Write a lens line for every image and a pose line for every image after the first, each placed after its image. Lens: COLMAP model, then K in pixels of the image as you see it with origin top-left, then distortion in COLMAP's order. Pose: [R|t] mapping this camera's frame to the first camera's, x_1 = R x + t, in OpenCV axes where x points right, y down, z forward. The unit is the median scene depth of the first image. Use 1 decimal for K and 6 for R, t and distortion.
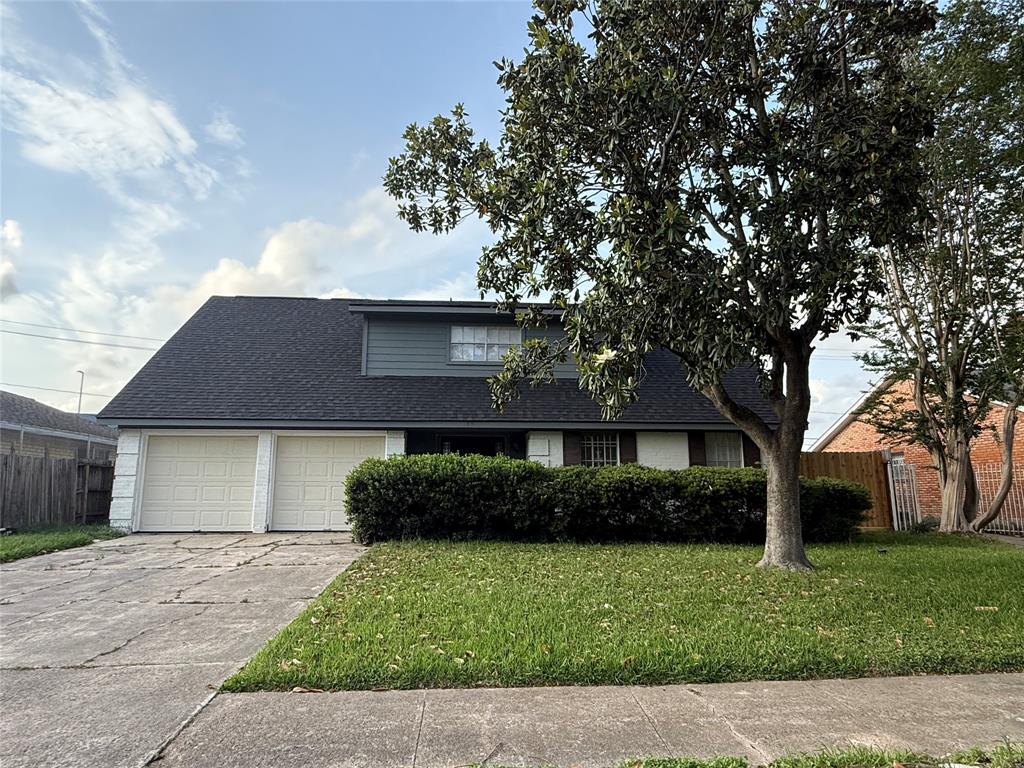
lens RADIAL K [[627.1, 0, 512.0], [0, 627.1, 384.0], [0, 0, 1]] dist [0.032701, -0.000507]
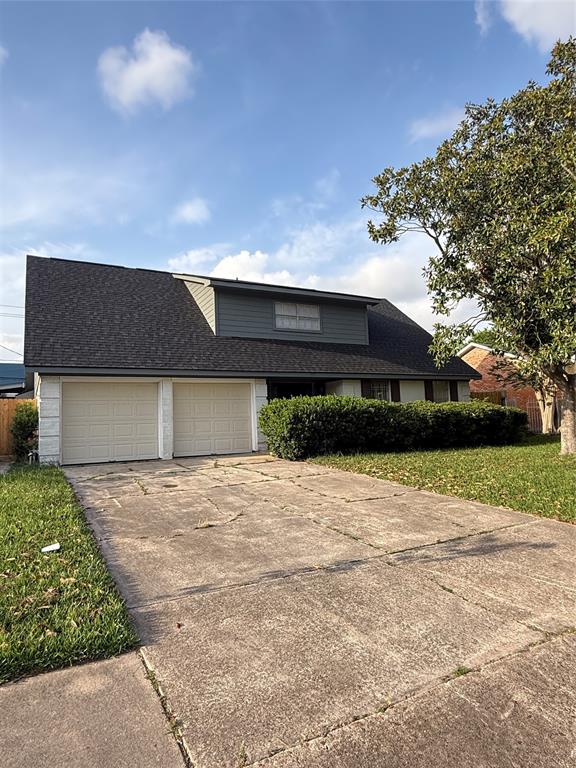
lens RADIAL K [[470.3, 0, 288.0], [0, 470.3, 384.0], [0, 0, 1]] dist [0.032701, -0.000507]
pose [[0.914270, -0.000193, 0.405105, -0.543063], [-0.033599, 0.996519, 0.076302, 0.006824], [-0.403710, -0.083372, 0.911081, 0.061772]]
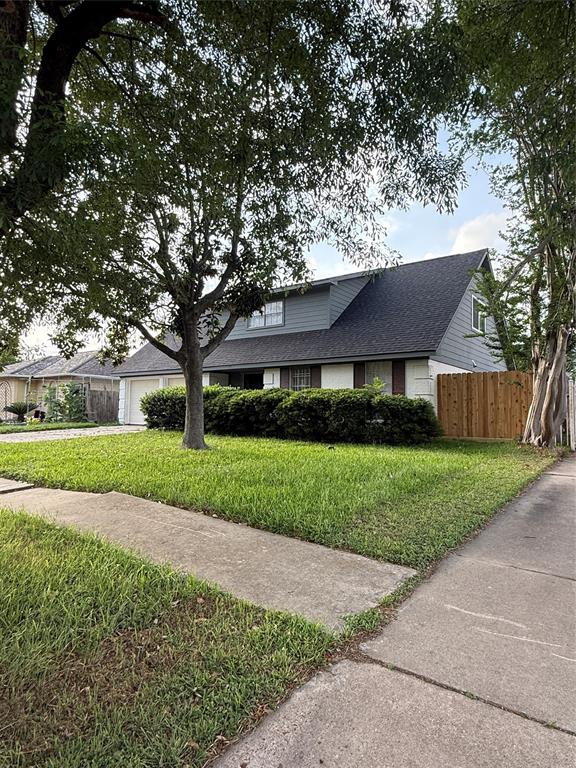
lens RADIAL K [[470.3, 0, 288.0], [0, 470.3, 384.0], [0, 0, 1]] dist [0.032701, -0.000507]
pose [[0.757575, -0.034139, -0.651855, 0.892911], [0.110149, 0.990997, 0.076112, 0.029835], [0.643388, -0.129461, 0.754515, 0.130913]]
